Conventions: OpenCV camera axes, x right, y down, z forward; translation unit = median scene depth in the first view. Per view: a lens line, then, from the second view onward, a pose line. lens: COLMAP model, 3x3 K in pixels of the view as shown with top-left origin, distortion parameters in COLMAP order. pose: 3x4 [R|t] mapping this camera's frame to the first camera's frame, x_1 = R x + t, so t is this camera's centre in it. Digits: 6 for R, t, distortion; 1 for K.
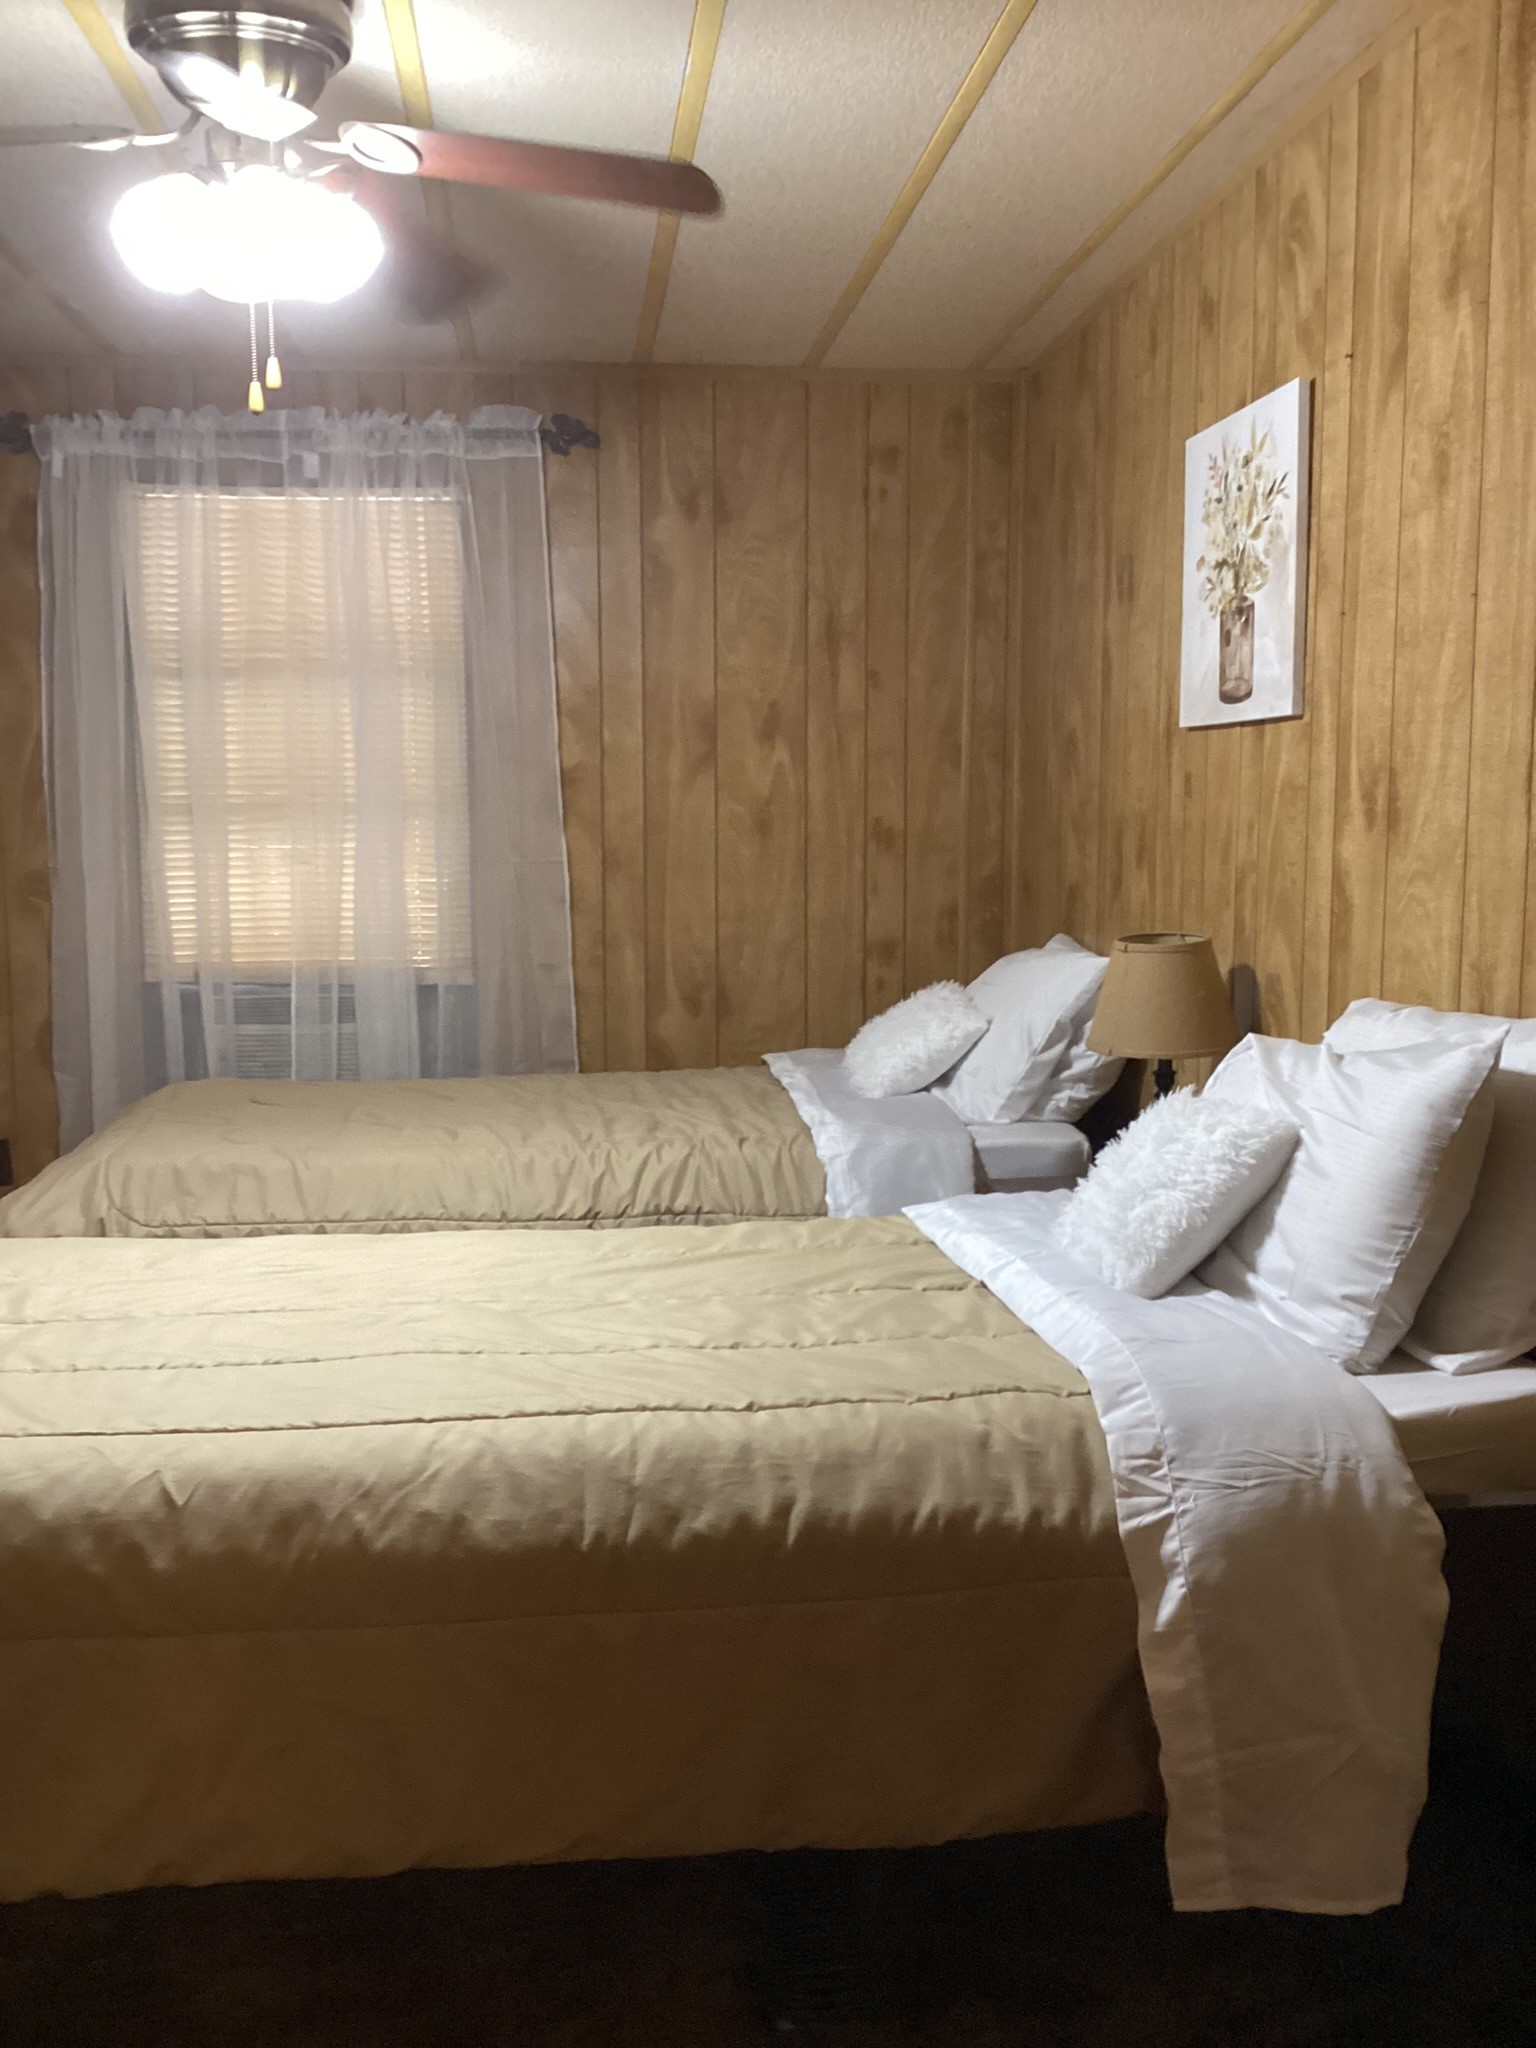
lens RADIAL K [[1838.3, 0, 768.9], [0, 1838.3, 1020.8], [0, 0, 1]] dist [0.113268, -0.223664]
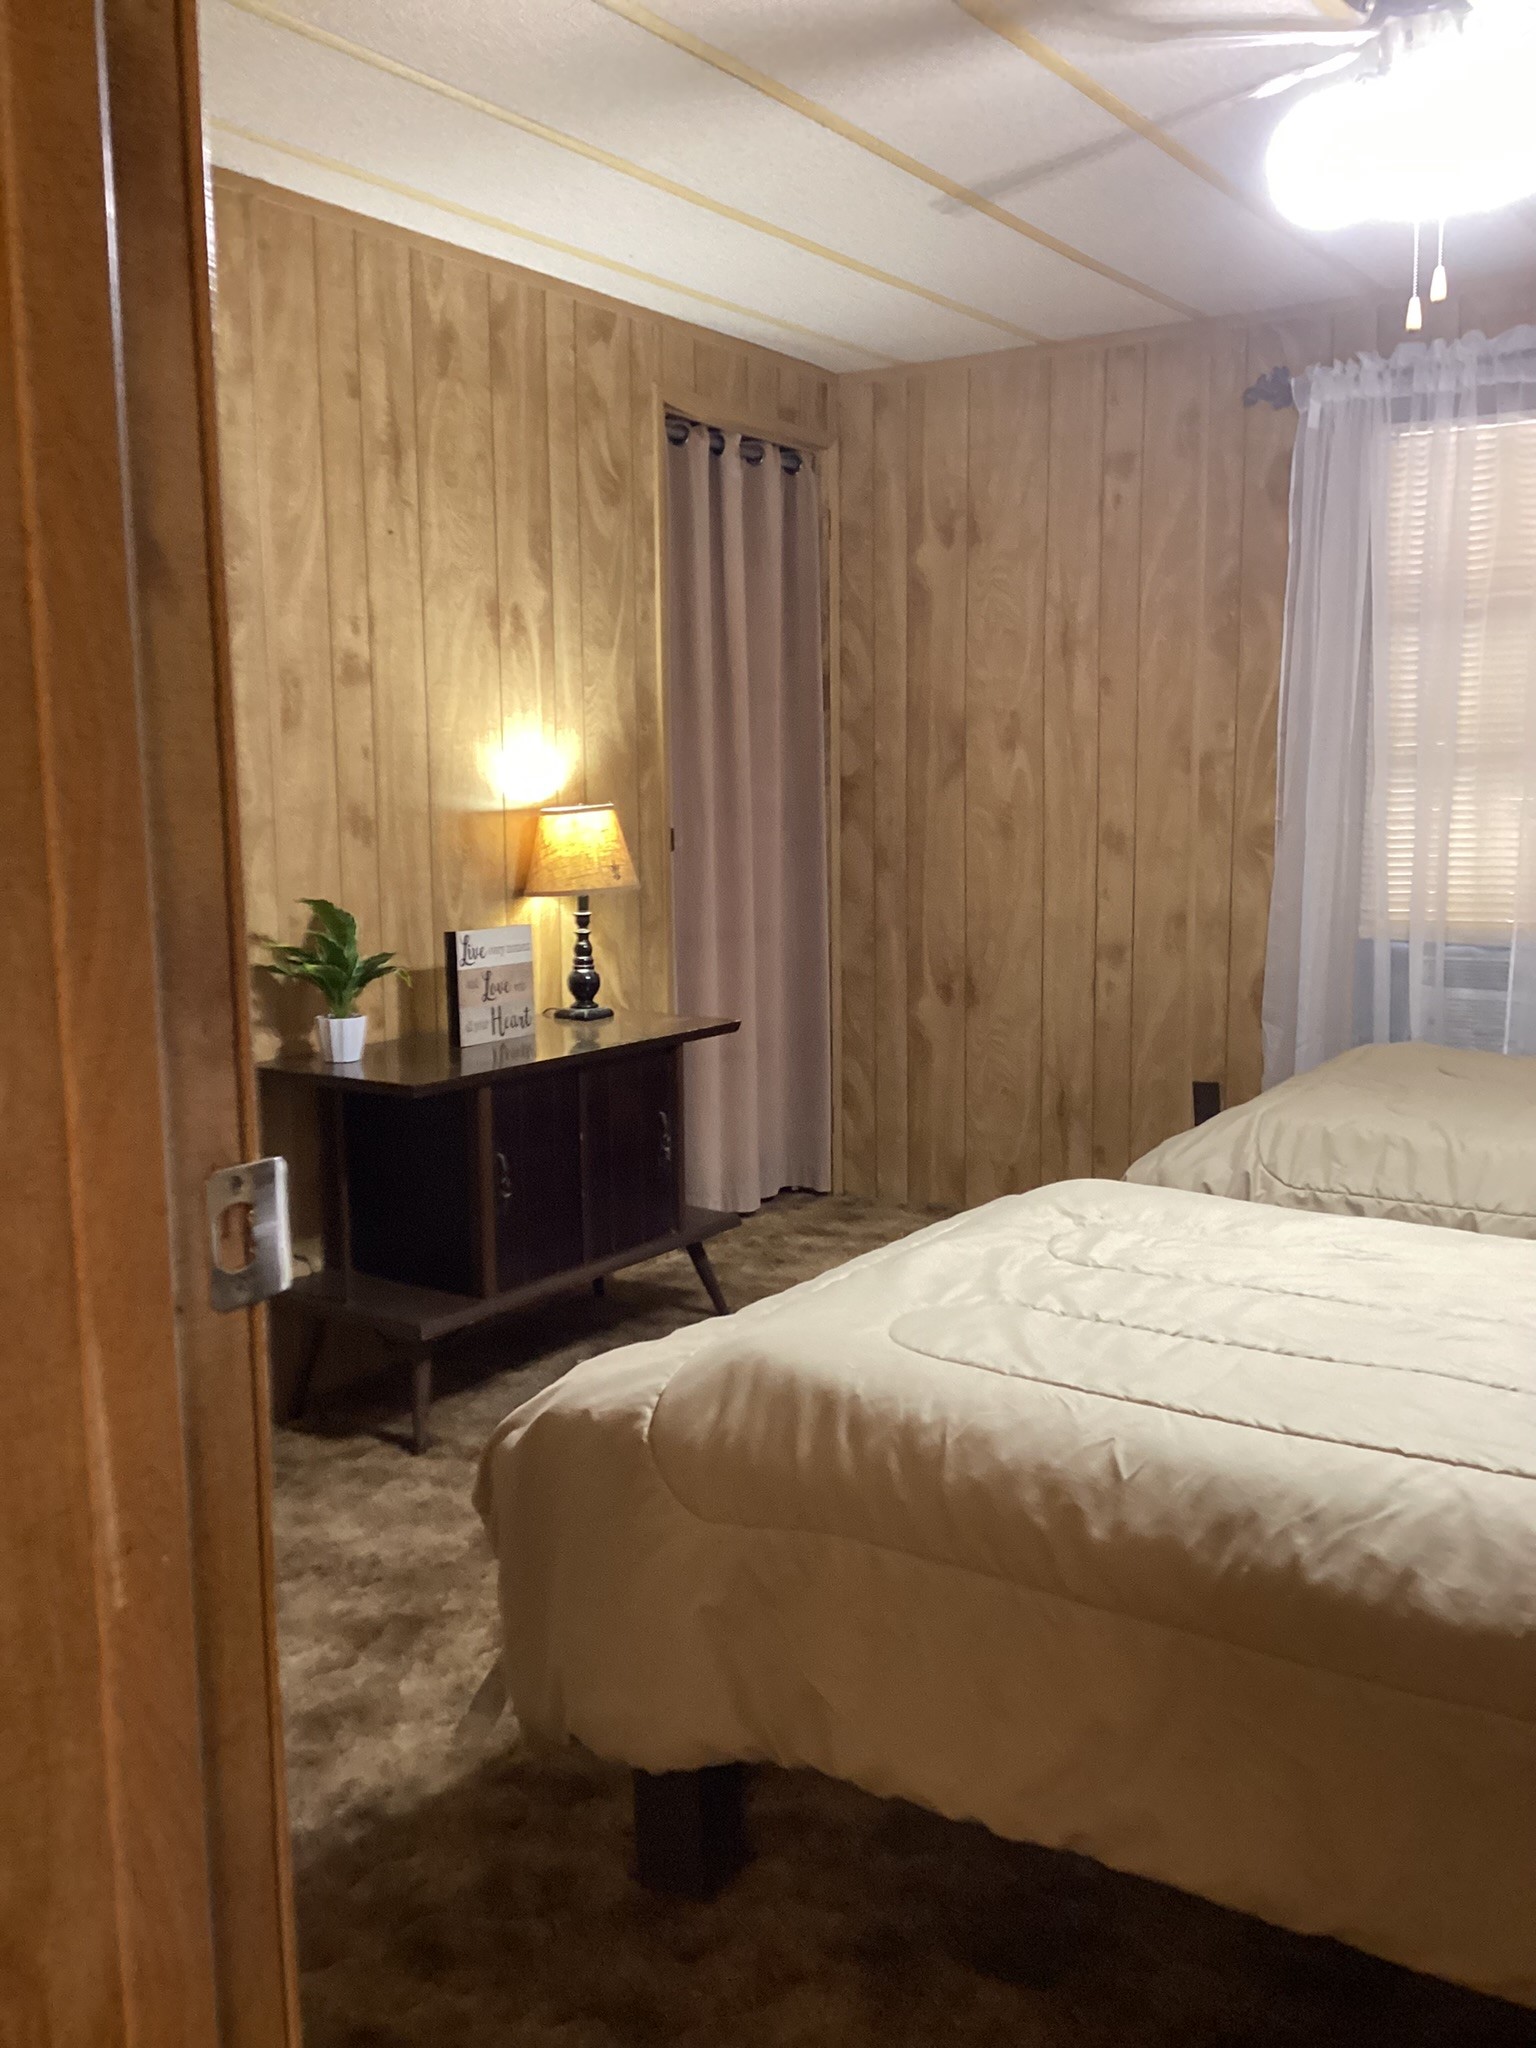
lens RADIAL K [[1838.3, 0, 768.9], [0, 1838.3, 1020.8], [0, 0, 1]] dist [0.113268, -0.223664]
pose [[0.771831, 0.081890, -0.630533, 0.099352], [-0.065314, 0.996637, 0.049486, -0.011830], [0.632465, 0.002988, 0.774583, 0.092923]]
